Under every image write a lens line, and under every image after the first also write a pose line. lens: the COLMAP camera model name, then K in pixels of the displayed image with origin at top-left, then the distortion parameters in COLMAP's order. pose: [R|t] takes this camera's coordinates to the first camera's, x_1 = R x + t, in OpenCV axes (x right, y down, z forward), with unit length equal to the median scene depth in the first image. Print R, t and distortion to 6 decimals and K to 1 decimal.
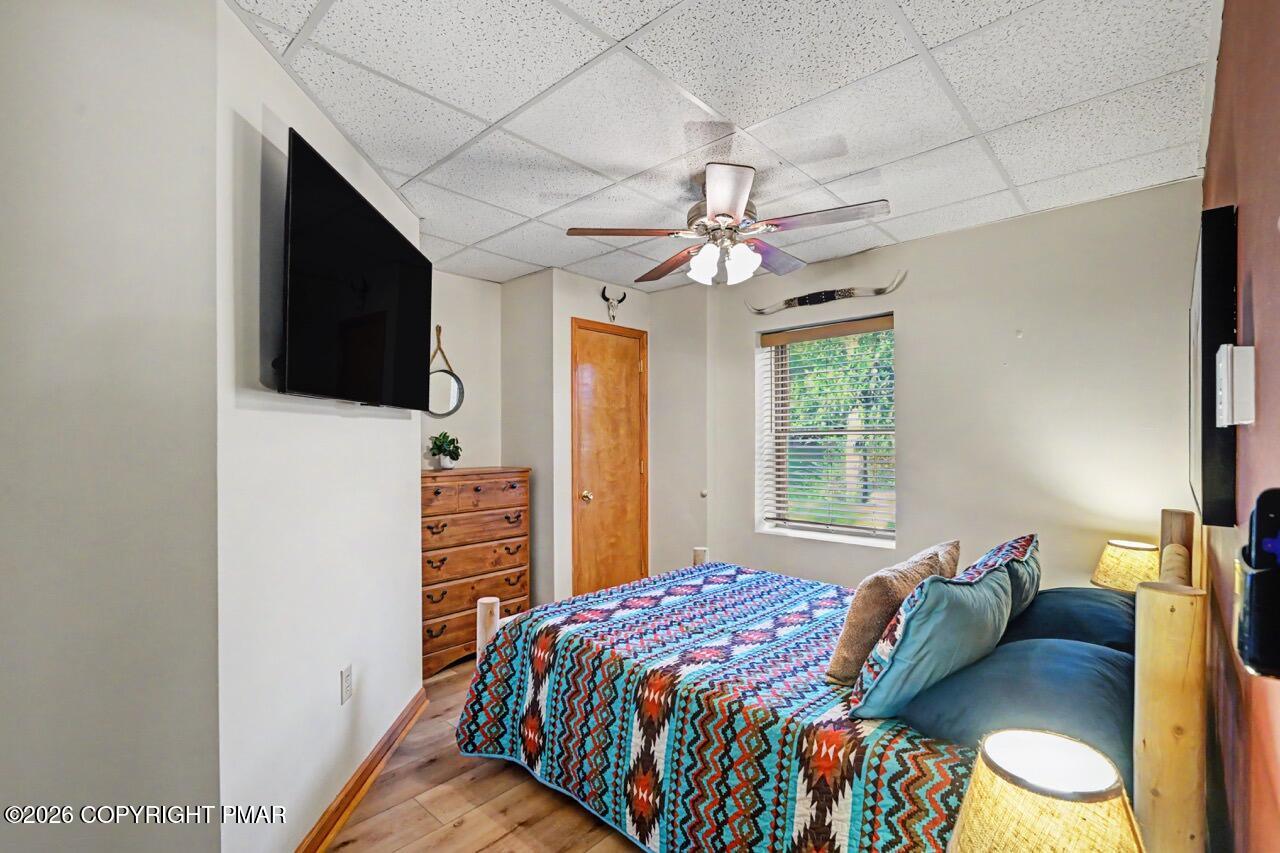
lens RADIAL K [[582.9, 0, 639.4], [0, 582.9, 436.0], [0, 0, 1]] dist [-0.010006, 0.000048]
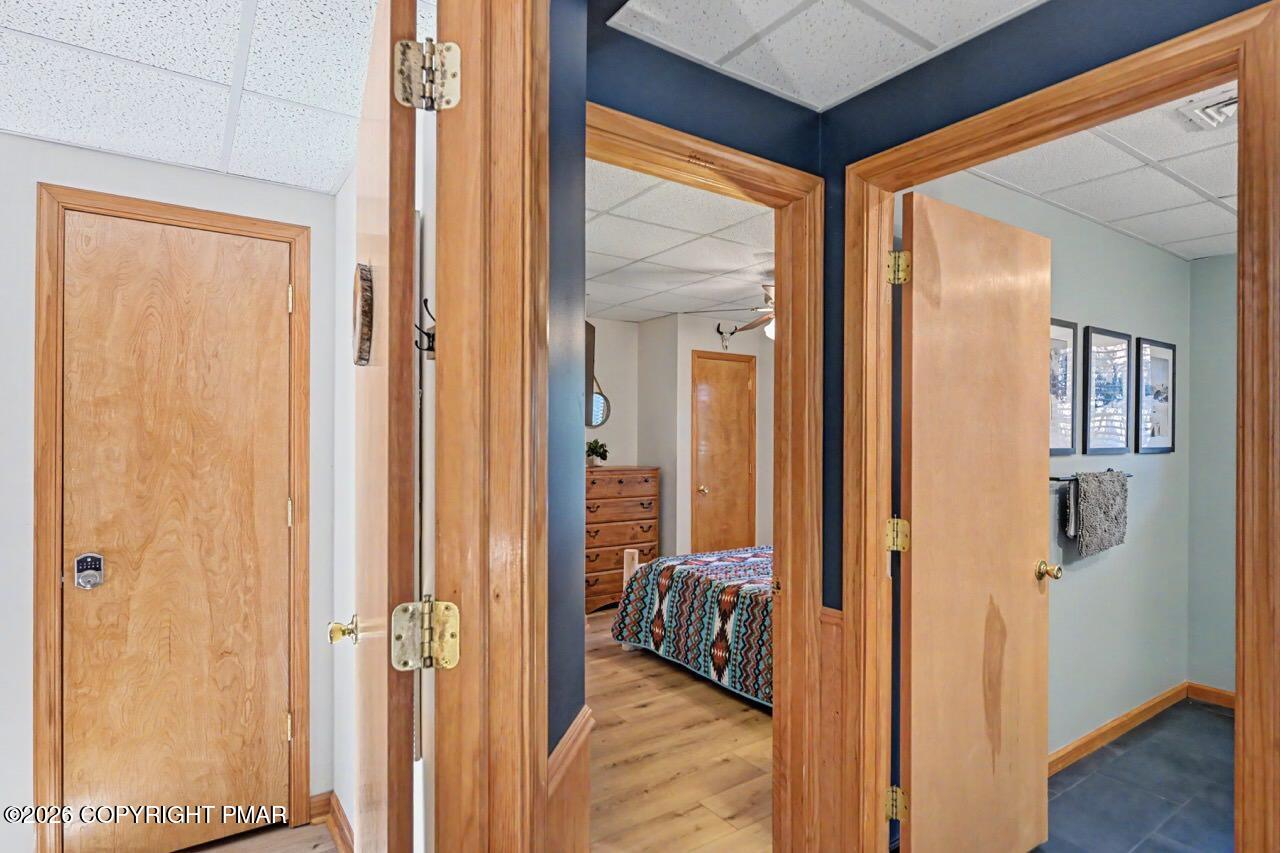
lens RADIAL K [[678.3, 0, 640.6], [0, 678.3, 433.5], [0, 0, 1]] dist [-0.002277, -0.000215]
pose [[0.976460, 0.007426, -0.215570, 0.155859], [-0.008407, 0.999958, -0.003633, -0.022498], [0.215534, 0.005360, 0.976482, -0.779063]]
